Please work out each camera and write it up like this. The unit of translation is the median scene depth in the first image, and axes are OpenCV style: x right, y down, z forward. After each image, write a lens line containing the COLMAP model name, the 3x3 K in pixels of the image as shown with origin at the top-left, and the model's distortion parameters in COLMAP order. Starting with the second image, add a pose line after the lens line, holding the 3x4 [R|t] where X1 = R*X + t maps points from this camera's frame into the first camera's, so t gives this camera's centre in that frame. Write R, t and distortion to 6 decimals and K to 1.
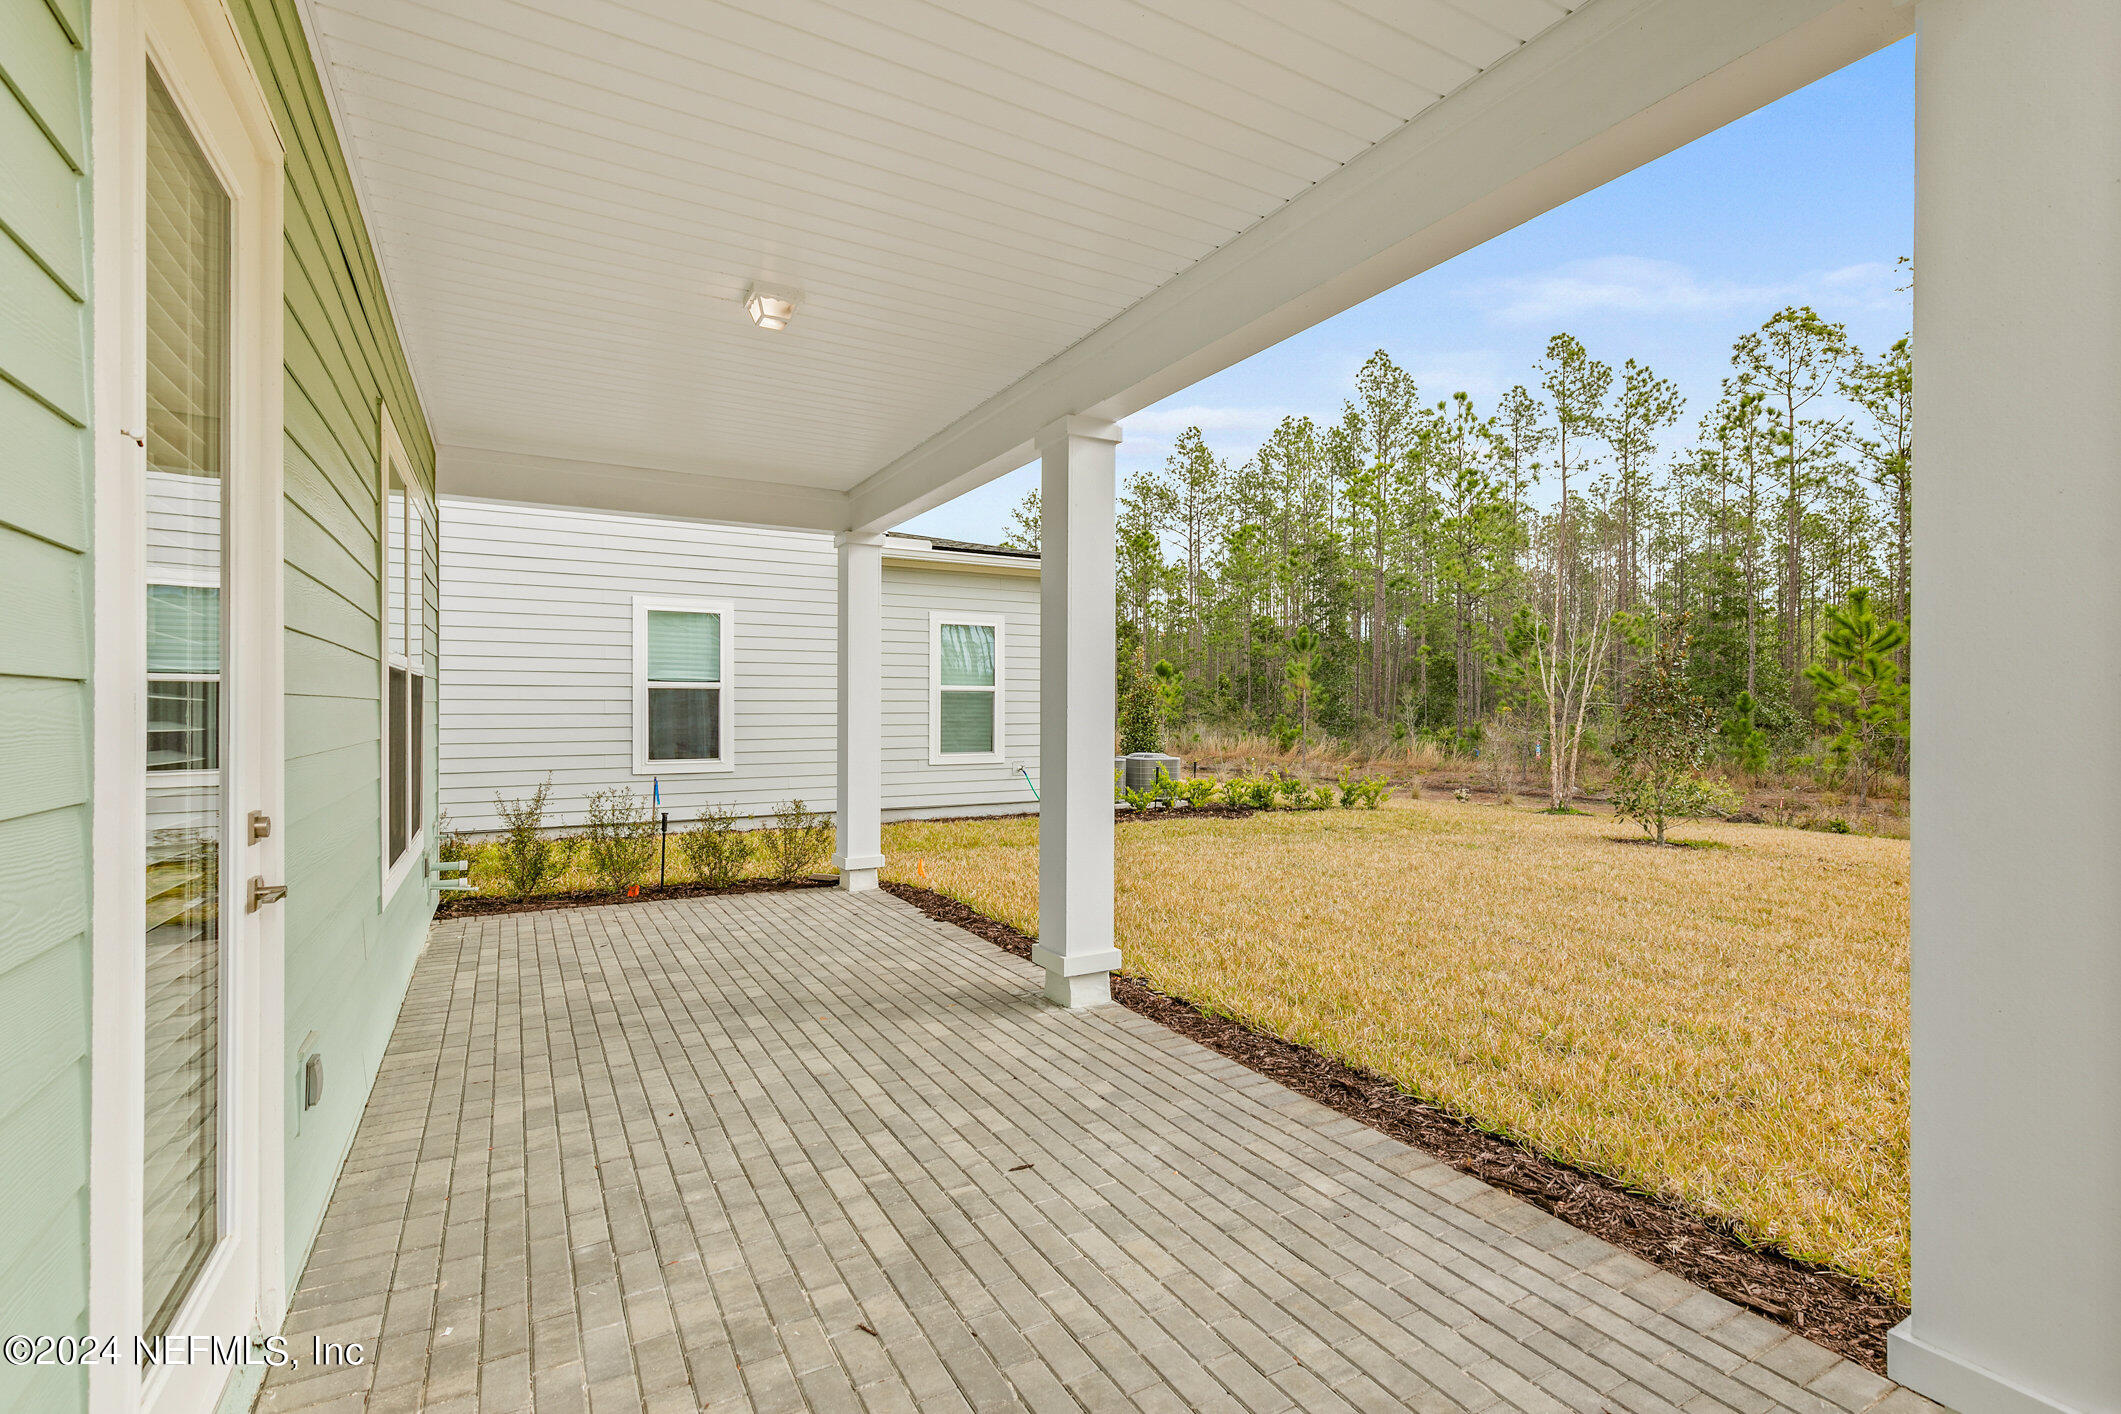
lens RADIAL K [[943.6, 0, 1065.1], [0, 943.6, 707.6], [0, 0, 1]] dist [0.002133, 0.000999]
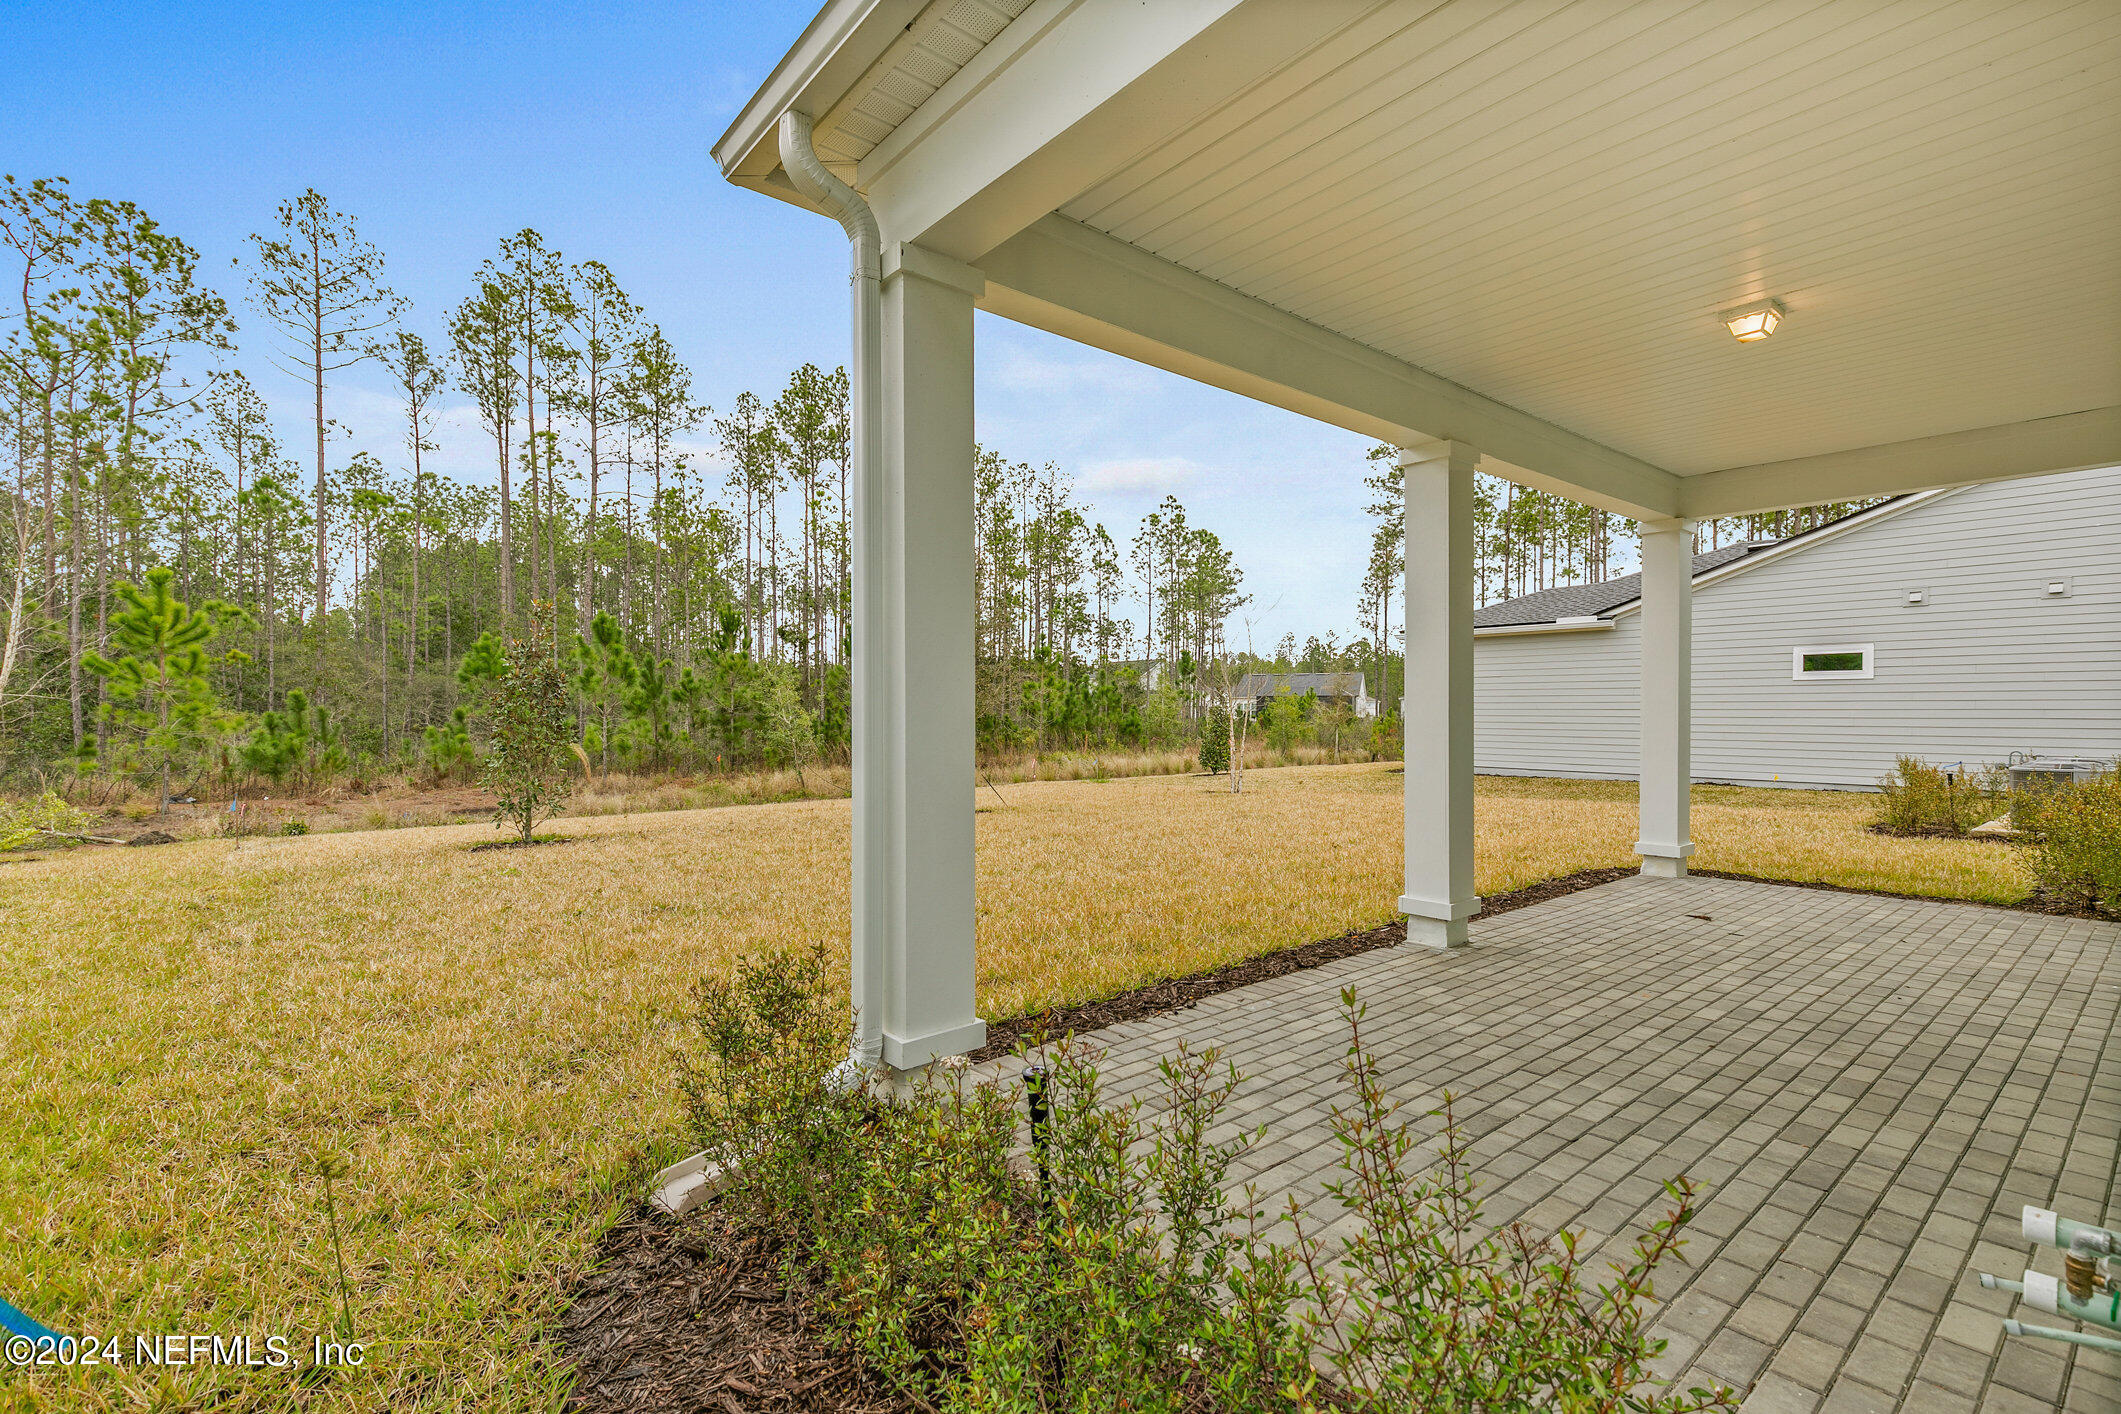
lens RADIAL K [[943.6, 0, 1065.1], [0, 943.6, 707.6], [0, 0, 1]] dist [0.002133, 0.000999]
pose [[-0.154434, 0.002231, 0.988001, -1.032238], [-0.003030, 0.999992, -0.002731, 0.022583], [-0.987998, -0.003416, -0.154426, 1.577904]]
